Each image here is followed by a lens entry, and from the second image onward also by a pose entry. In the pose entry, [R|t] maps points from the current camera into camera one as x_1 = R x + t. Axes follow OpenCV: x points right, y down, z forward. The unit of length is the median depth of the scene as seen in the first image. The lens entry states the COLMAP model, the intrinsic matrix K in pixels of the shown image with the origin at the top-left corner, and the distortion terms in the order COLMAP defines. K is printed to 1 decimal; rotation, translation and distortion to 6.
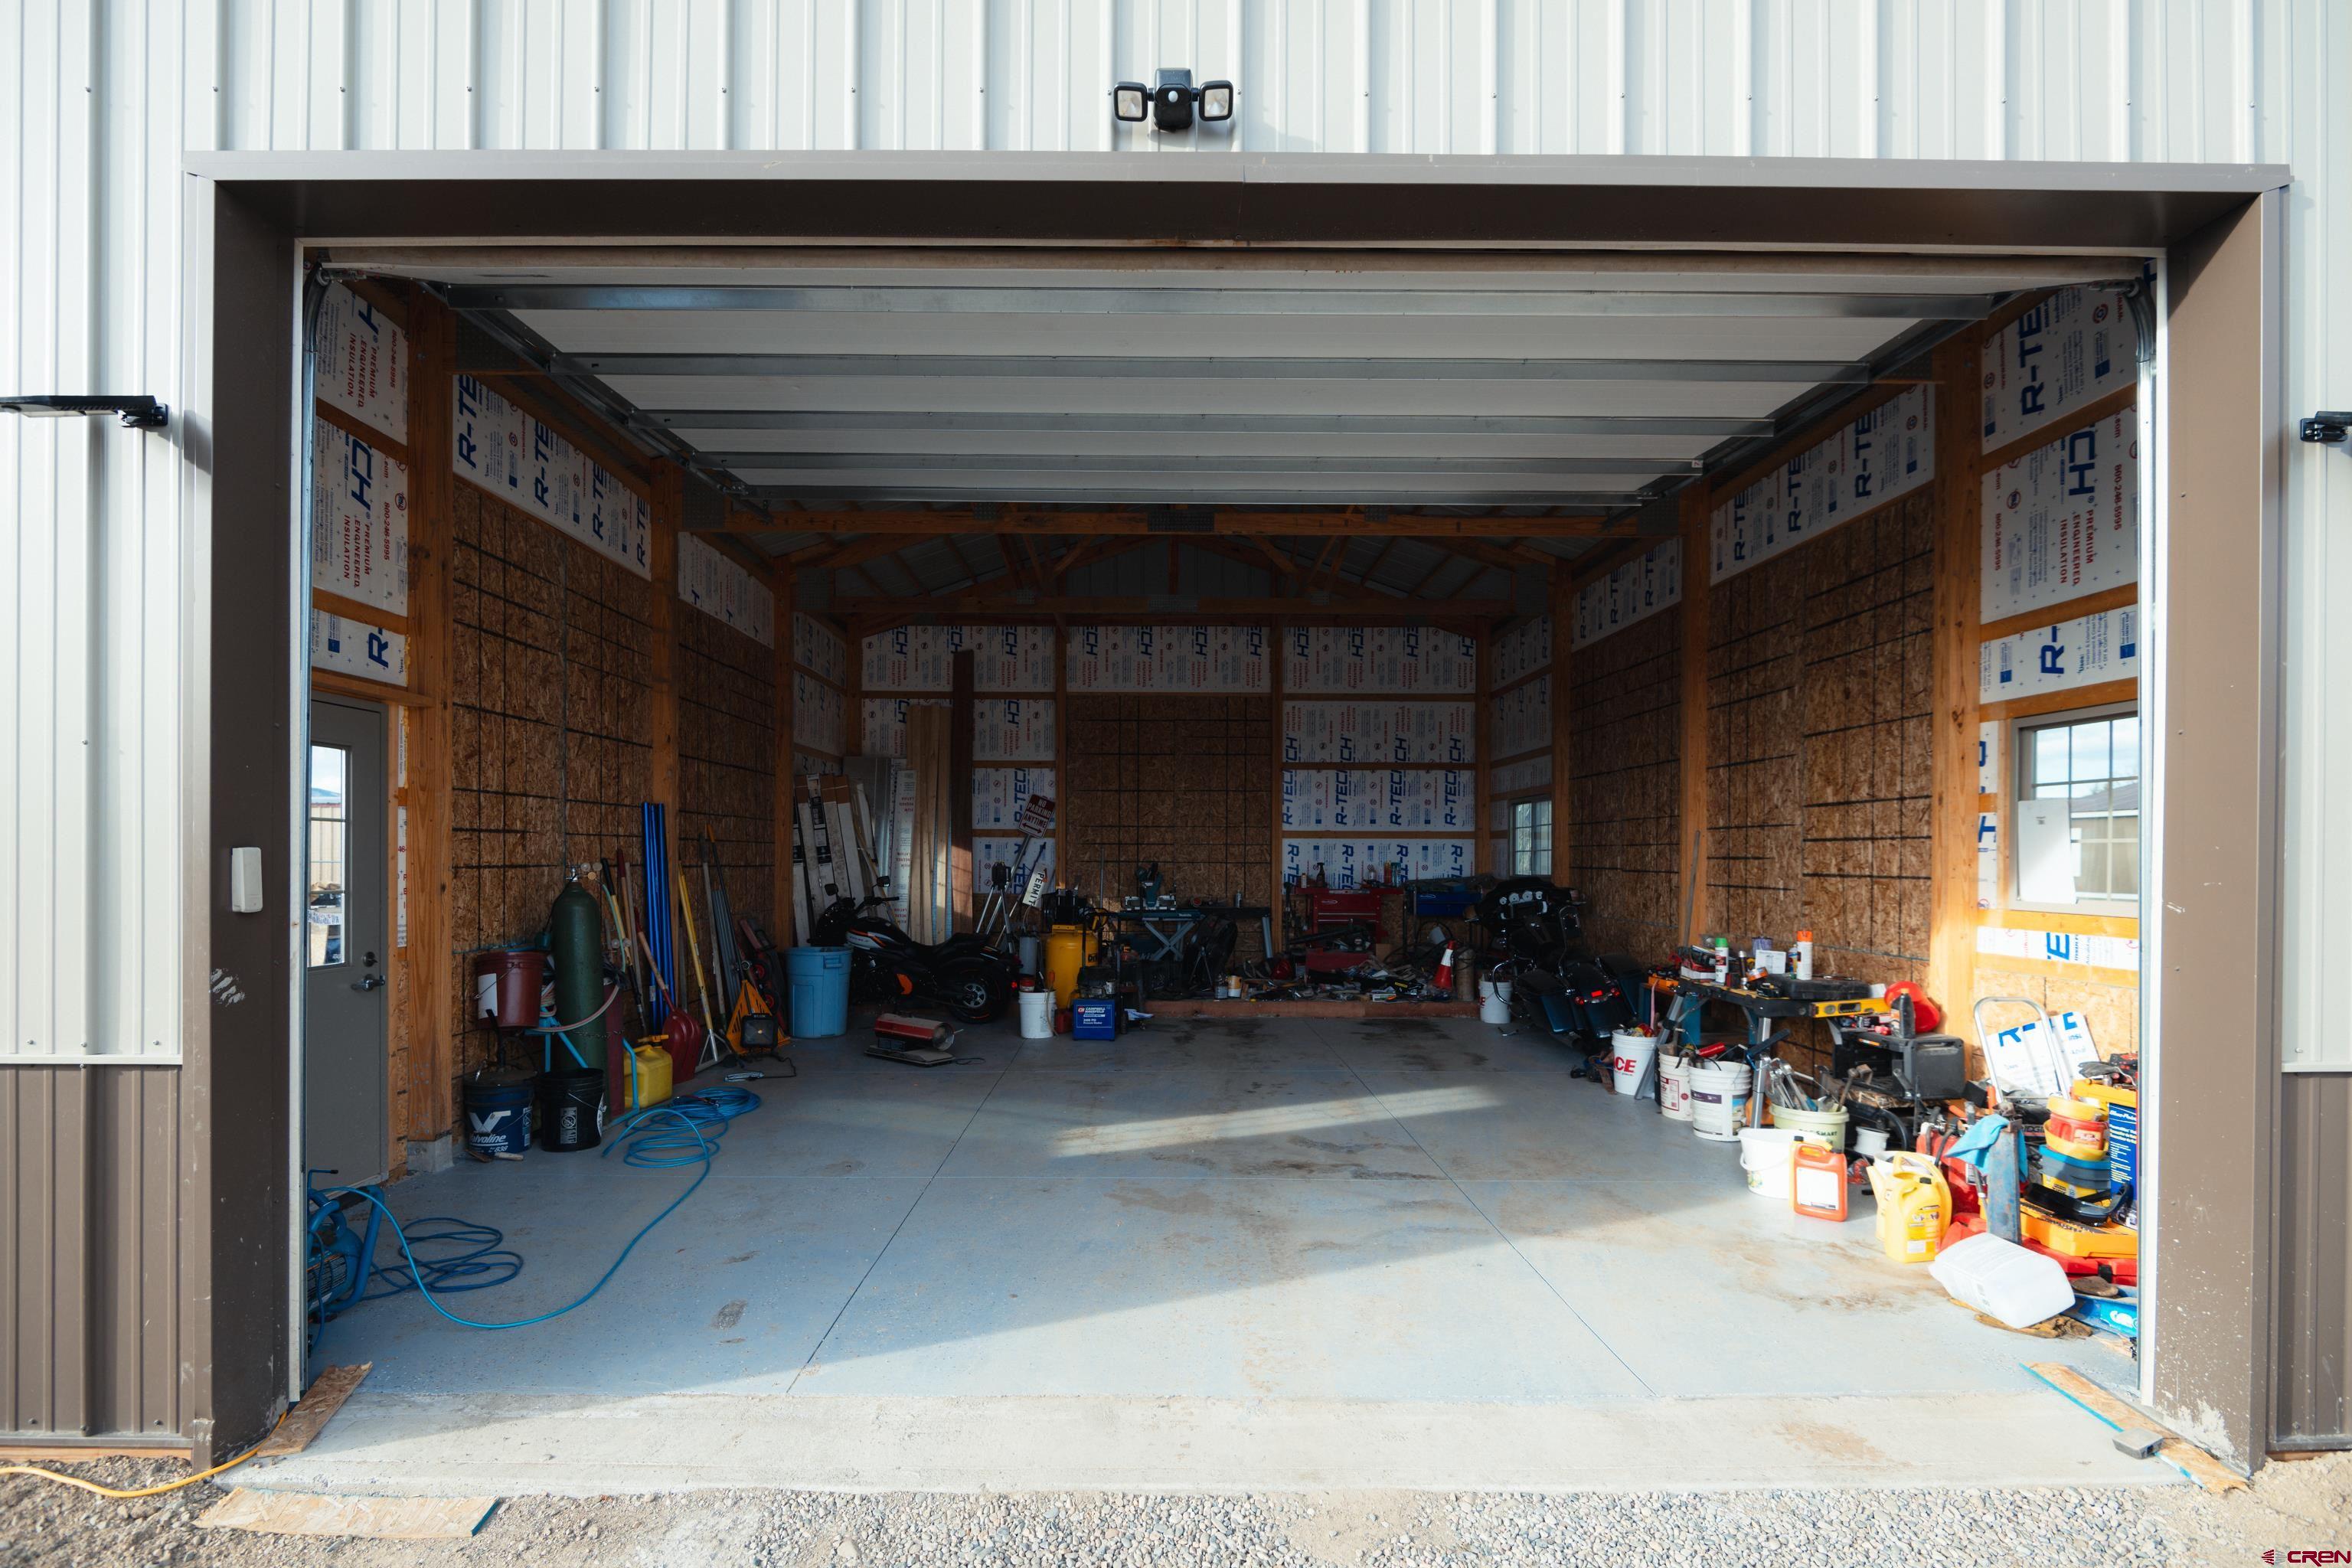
lens RADIAL K [[1077.5, 0, 1178.4], [0, 1077.5, 862.5], [0, 0, 1]] dist [0.002983, 0.000135]
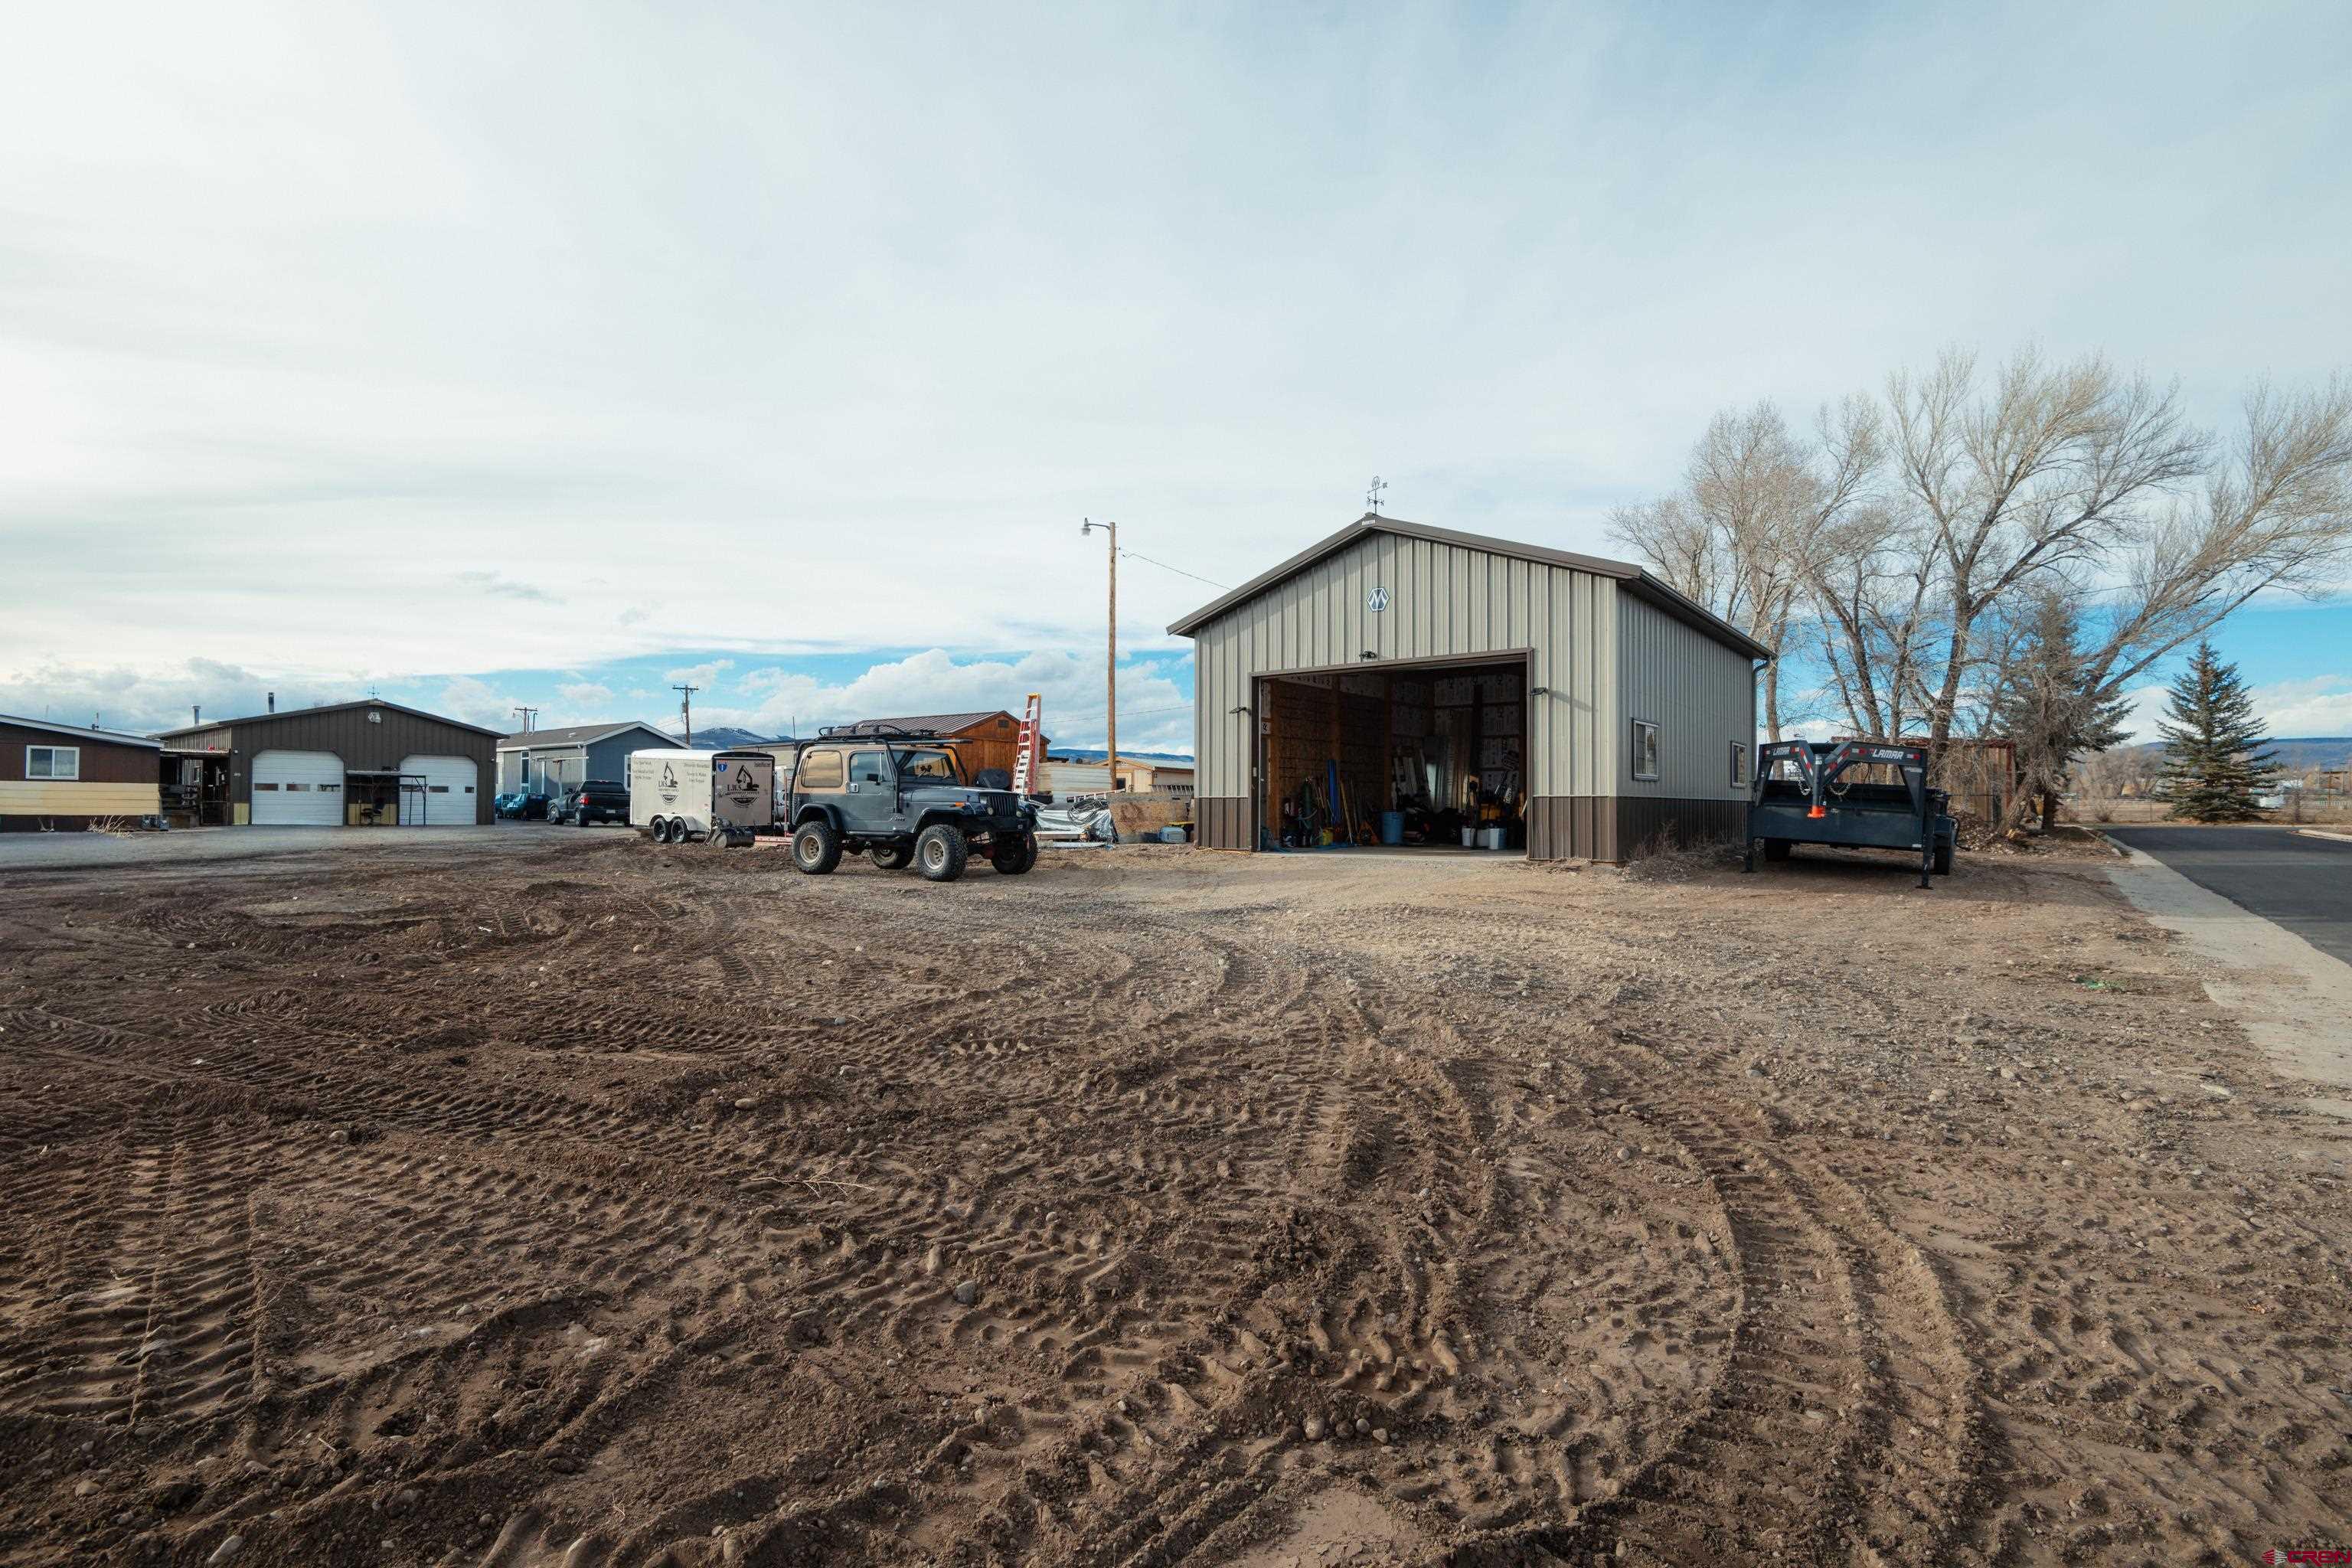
lens RADIAL K [[1095.1, 0, 1176.0], [0, 1095.1, 784.0], [0, 0, 1]] dist [0.005769, -0.009539]
pose [[0.771731, -0.015658, -0.635756, 0.957365], [-0.002710, 0.999607, -0.027909, 0.084763], [0.635943, 0.023262, 0.771385, -1.410020]]
